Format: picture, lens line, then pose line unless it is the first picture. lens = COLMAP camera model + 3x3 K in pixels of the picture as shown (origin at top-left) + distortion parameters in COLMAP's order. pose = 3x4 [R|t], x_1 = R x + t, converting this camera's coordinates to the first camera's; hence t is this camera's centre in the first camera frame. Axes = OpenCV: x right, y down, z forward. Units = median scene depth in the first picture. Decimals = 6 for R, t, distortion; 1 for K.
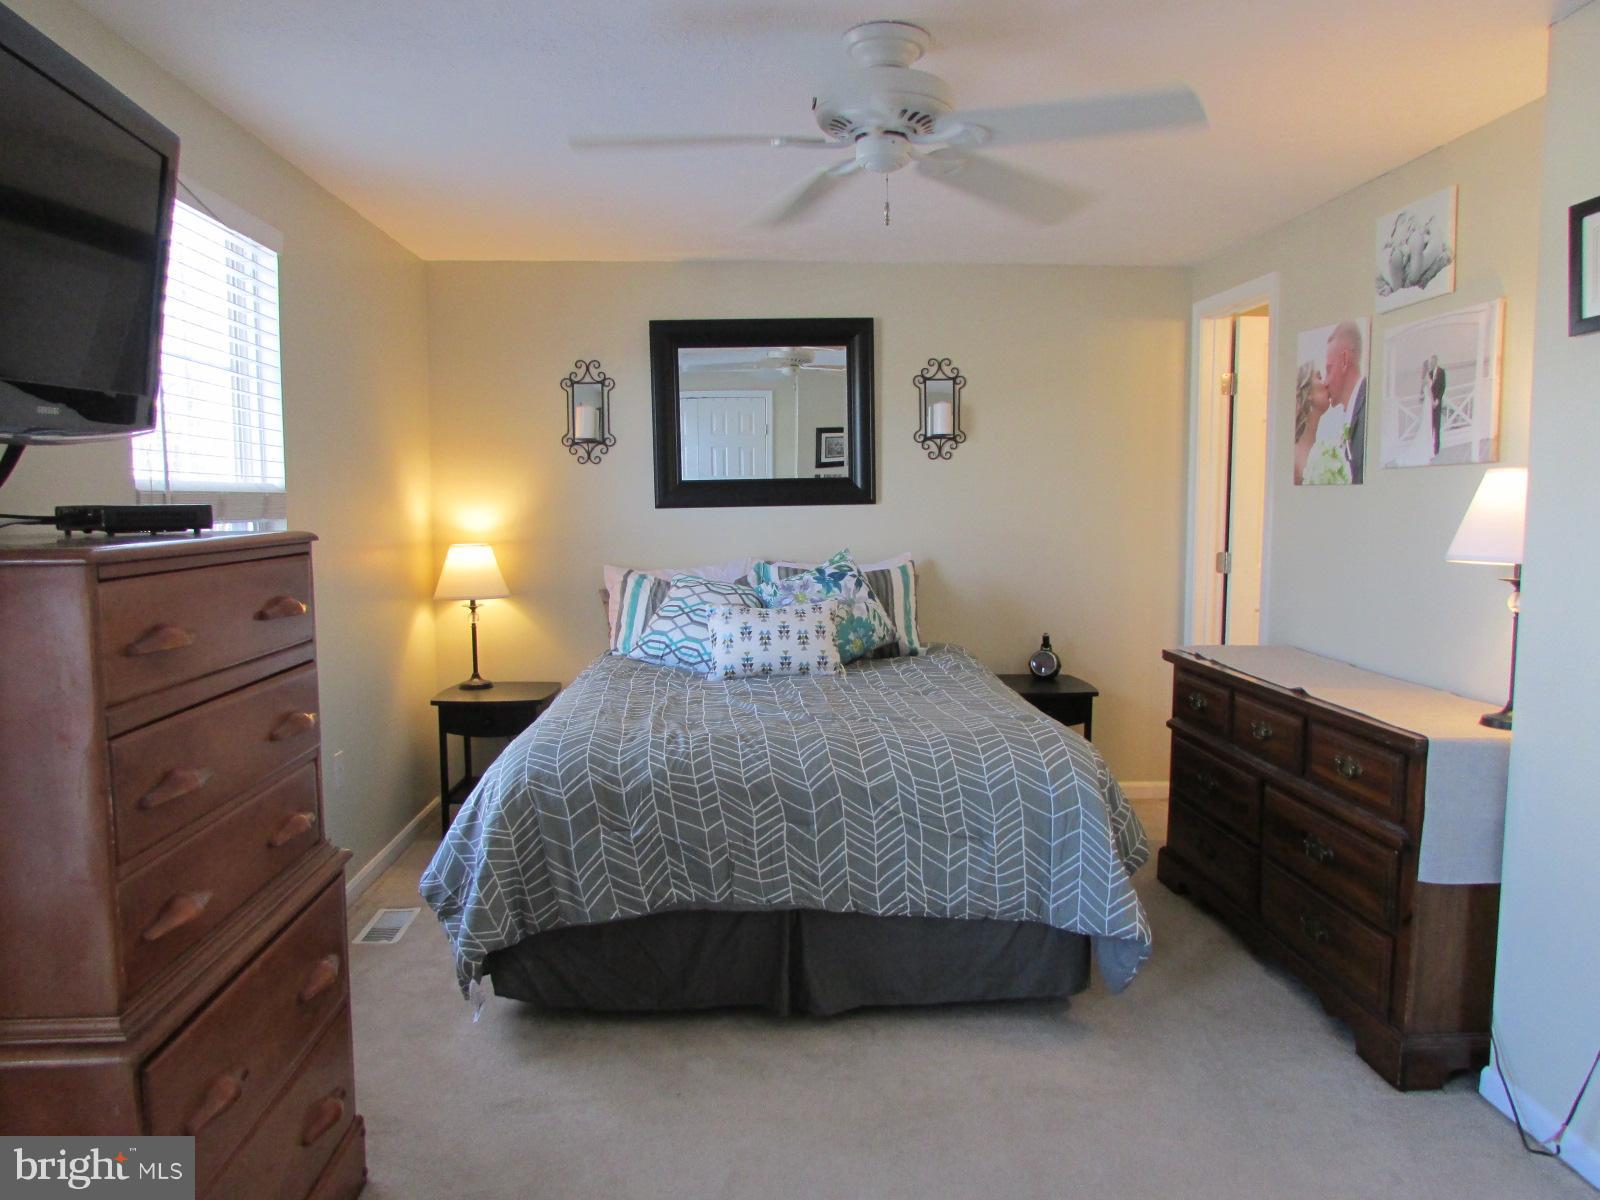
lens RADIAL K [[1154.0, 0, 809.6], [0, 1154.0, 597.2], [0, 0, 1]] dist [0.000565, 0.003162]
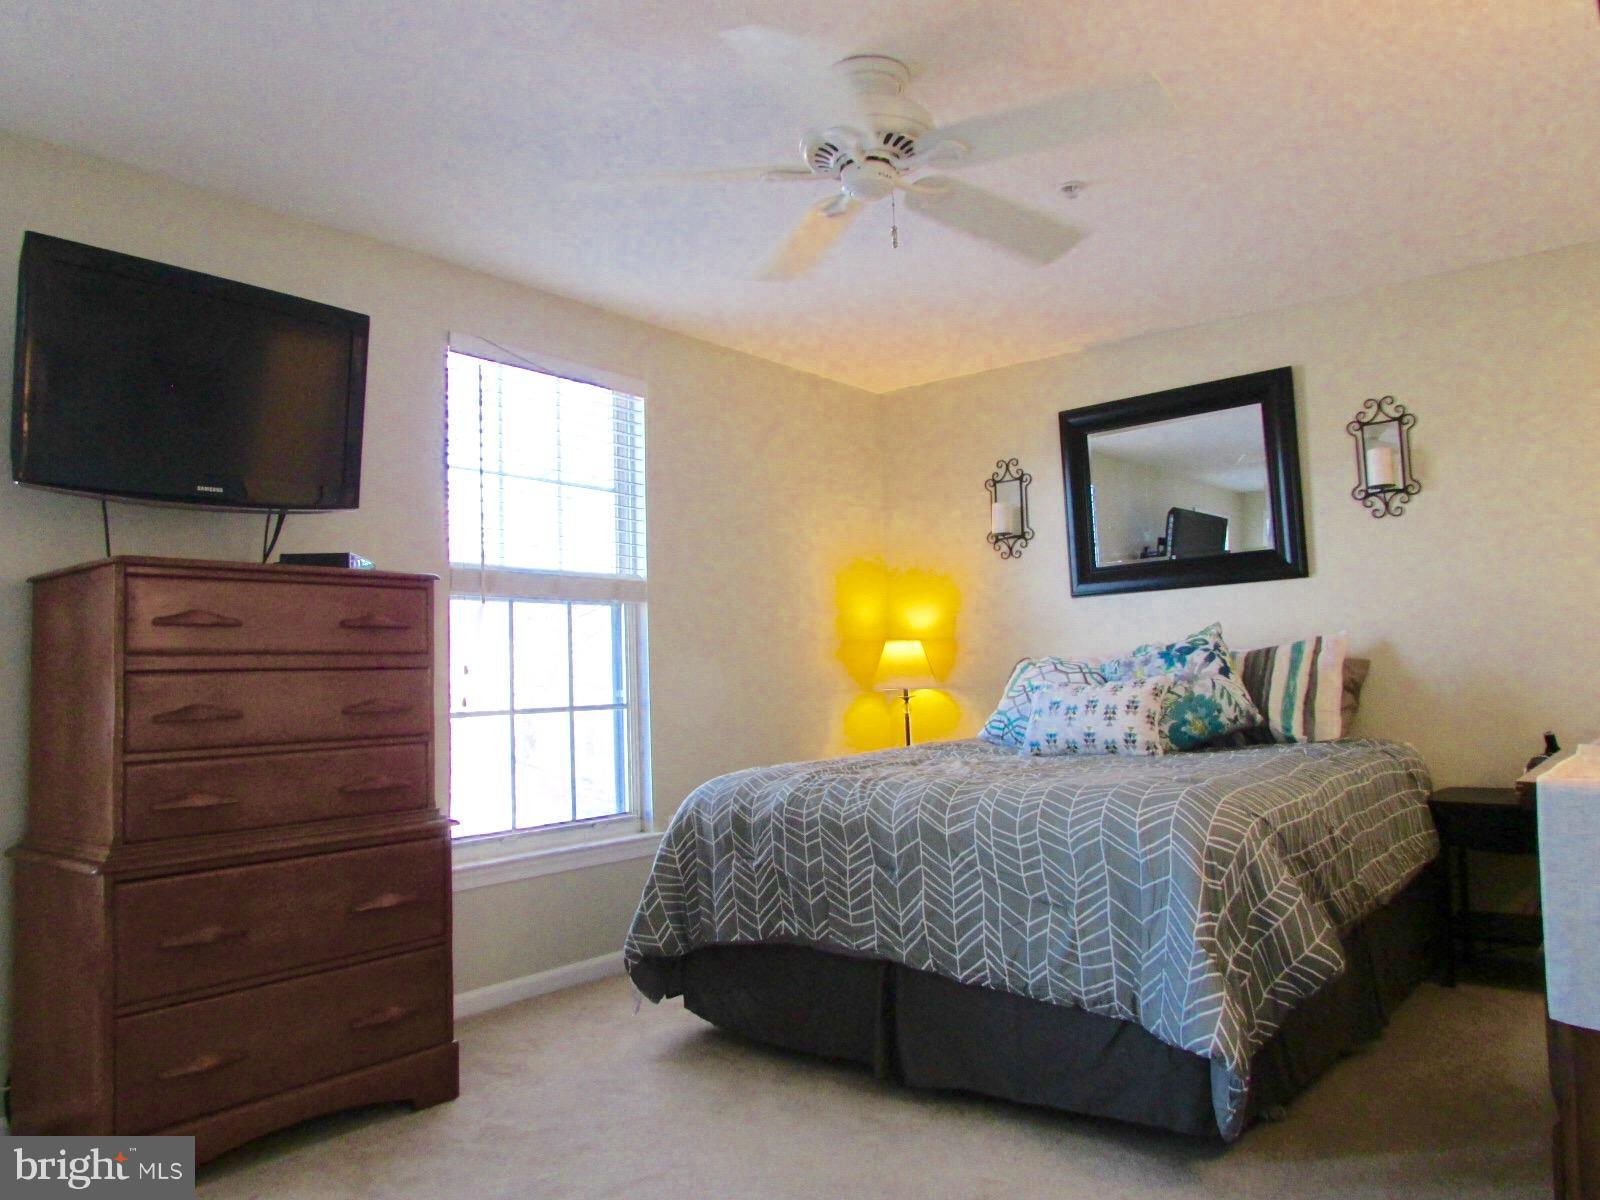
lens RADIAL K [[1154.0, 0, 809.6], [0, 1154.0, 597.2], [0, 0, 1]] dist [0.000565, 0.003162]
pose [[0.750597, -0.065175, -0.657538, 0.583887], [-0.031925, 0.990384, -0.134610, 0.103920], [0.659988, 0.122030, 0.741299, 0.218486]]
